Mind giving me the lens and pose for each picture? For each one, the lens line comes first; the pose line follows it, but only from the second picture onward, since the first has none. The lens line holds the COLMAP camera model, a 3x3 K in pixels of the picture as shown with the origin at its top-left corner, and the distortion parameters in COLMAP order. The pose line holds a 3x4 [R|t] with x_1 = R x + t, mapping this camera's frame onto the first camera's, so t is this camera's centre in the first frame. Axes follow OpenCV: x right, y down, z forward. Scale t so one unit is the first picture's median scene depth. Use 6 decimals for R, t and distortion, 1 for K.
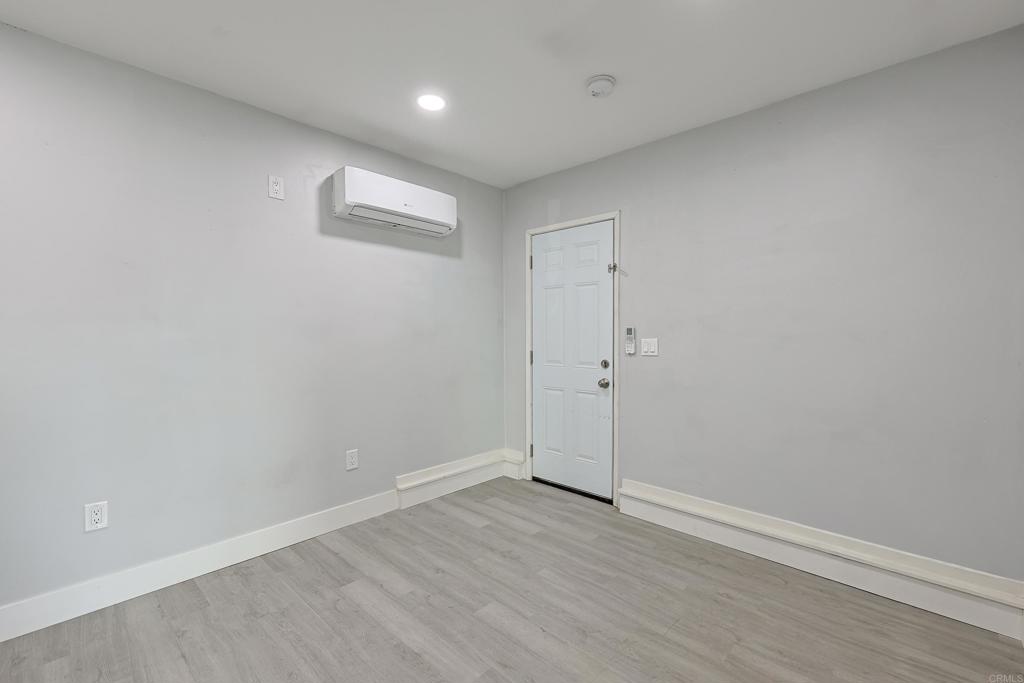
lens RADIAL K [[441.3, 0, 521.6], [0, 441.3, 349.9], [0, 0, 1]] dist [0.000949, -0.001959]
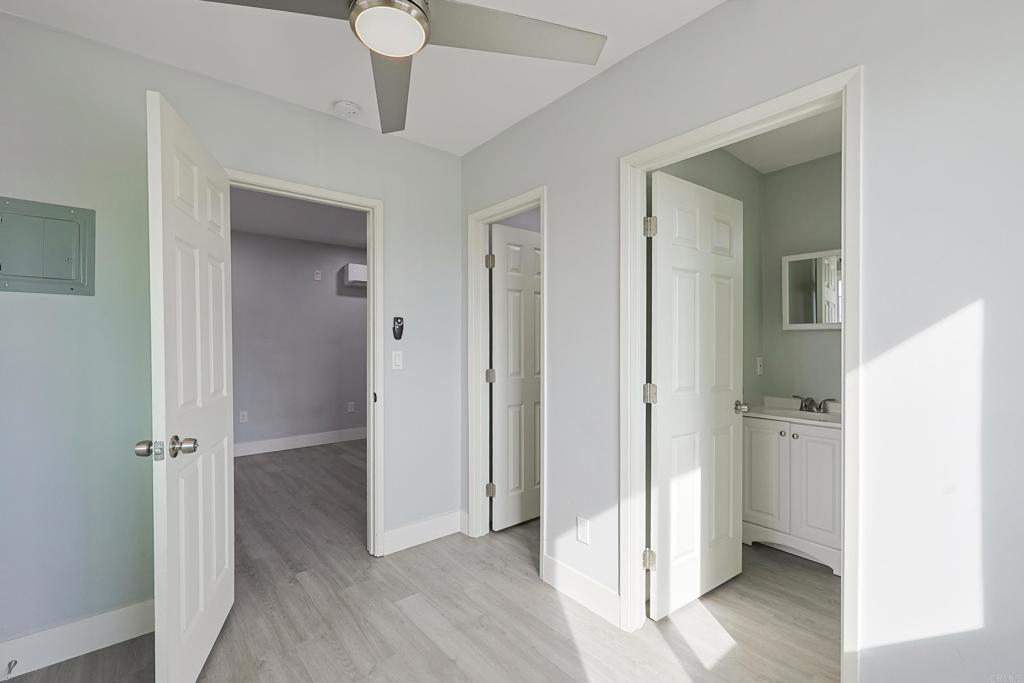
lens RADIAL K [[460.1, 0, 515.2], [0, 460.1, 338.9], [0, 0, 1]] dist [0.009136, -0.003122]
pose [[0.990267, -0.000328, -0.139177, 0.717786], [-0.005950, 0.998983, -0.044687, 0.035200], [0.139050, 0.045081, 0.989259, -1.084044]]
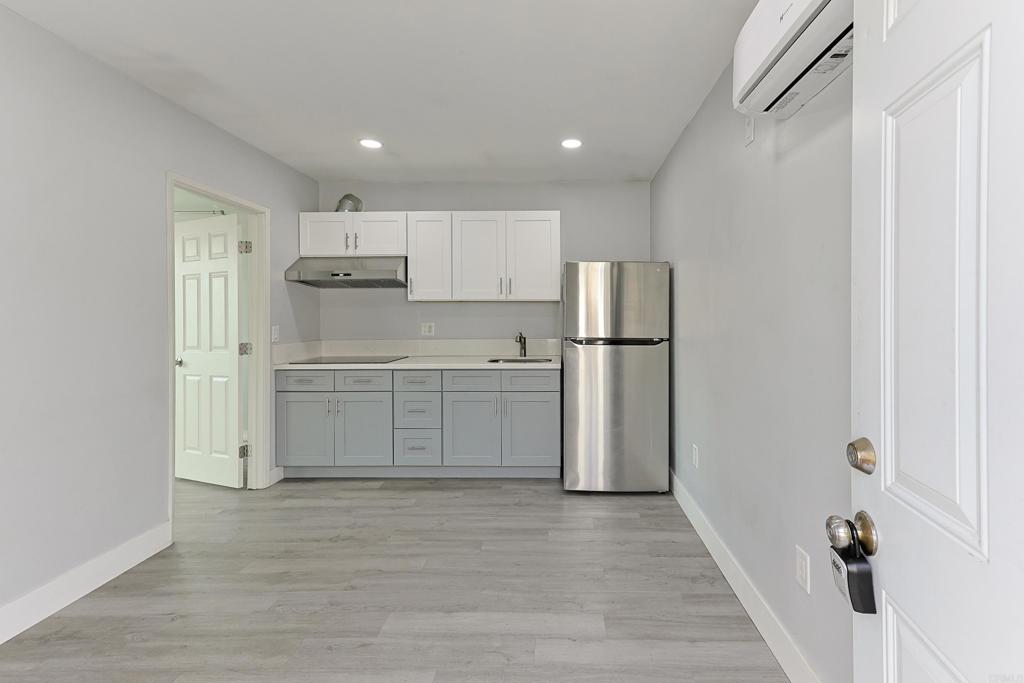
lens RADIAL K [[460.1, 0, 556.8], [0, 460.1, 321.5], [0, 0, 1]] dist [0.009136, -0.003122]
pose [[-0.757716, 0.006032, -0.652557, 0.216276], [-0.027111, 0.998803, 0.040713, -0.062413], [0.652021, 0.048541, -0.756645, 1.401262]]
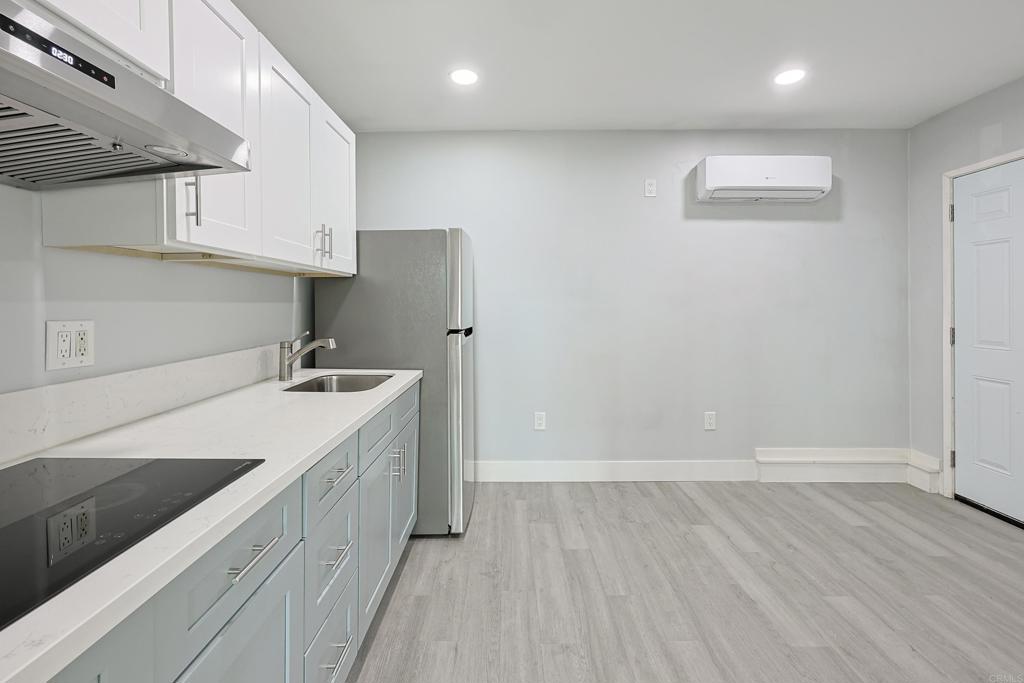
lens RADIAL K [[460.1, 0, 511.6], [0, 460.1, 307.5], [0, 0, 1]] dist [0.009136, -0.003122]
pose [[0.679213, 0.004040, -0.733930, 0.134825], [-0.027049, 0.999443, -0.019531, 0.005443], [0.733443, 0.033117, 0.678944, -0.160587]]
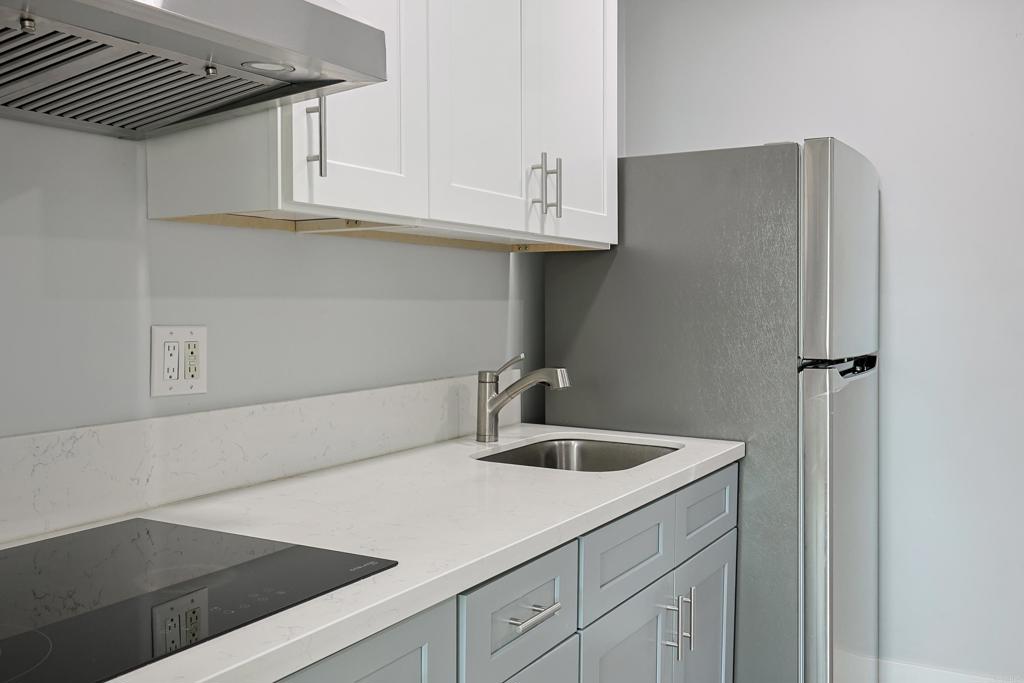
lens RADIAL K [[1001.9, 0, 493.1], [0, 1001.9, 322.1], [0, 0, 1]] dist [0.007151, 0.000000]
pose [[0.225199, 0.018169, -0.974143, 0.214857], [-0.039921, 0.999159, 0.009406, 0.003680], [0.973494, 0.036771, 0.225735, -0.114137]]
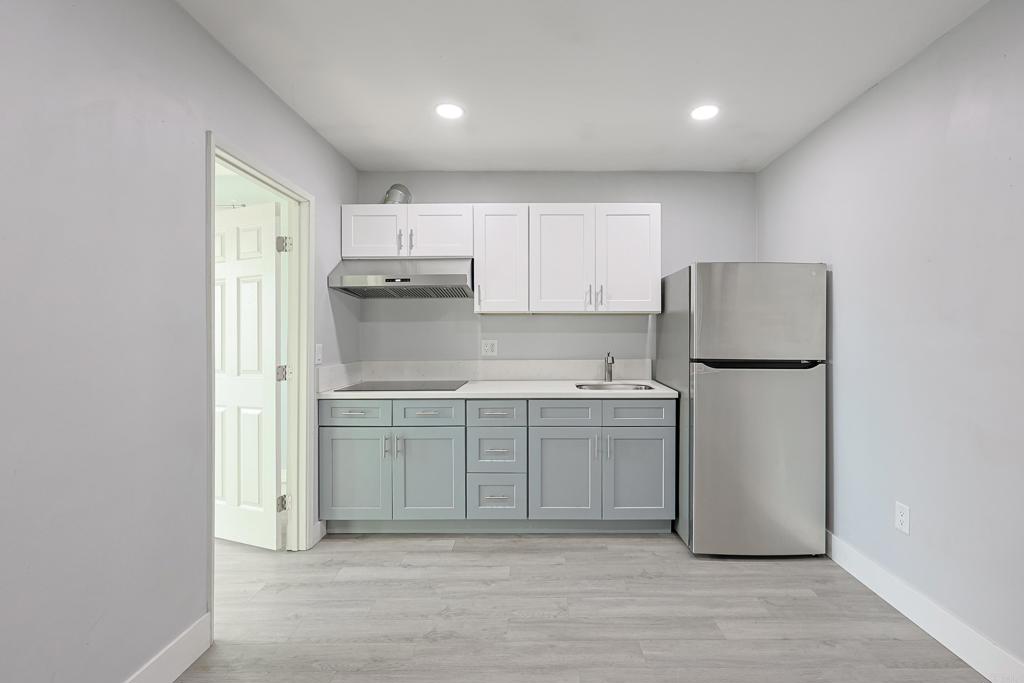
lens RADIAL K [[460.1, 0, 532.3], [0, 460.1, 337.1], [0, 0, 1]] dist [0.009136, -0.003122]
pose [[-0.752446, 0.005144, -0.658634, 0.296040], [-0.027834, 0.998828, 0.039599, -0.044292], [0.658066, 0.048129, -0.751421, 0.956394]]
